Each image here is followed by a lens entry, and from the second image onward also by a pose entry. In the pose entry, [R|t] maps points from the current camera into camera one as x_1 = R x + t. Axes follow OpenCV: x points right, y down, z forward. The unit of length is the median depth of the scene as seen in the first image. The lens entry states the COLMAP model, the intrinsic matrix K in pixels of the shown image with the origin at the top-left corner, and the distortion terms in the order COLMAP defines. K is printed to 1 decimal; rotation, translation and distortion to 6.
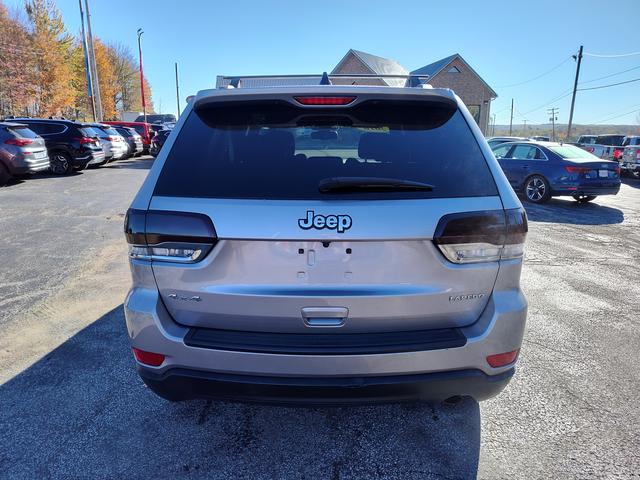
lens RADIAL K [[439.5, 0, 320.7], [0, 439.5, 239.6], [0, 0, 1]] dist [0.027820, -0.029340]
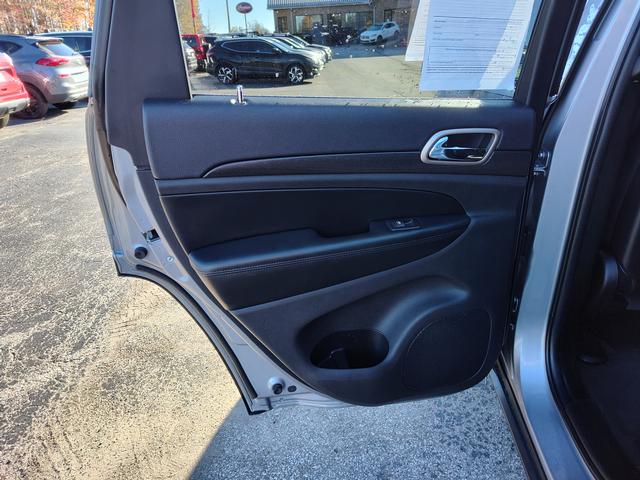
lens RADIAL K [[439.5, 0, 319.4], [0, 439.5, 225.8], [0, 0, 1]] dist [0.027820, -0.029340]
pose [[0.992793, 0.000630, -0.119842, -0.111019], [0.018169, 0.987636, 0.155706, -0.044051], [0.118458, -0.156761, 0.980507, 0.230567]]
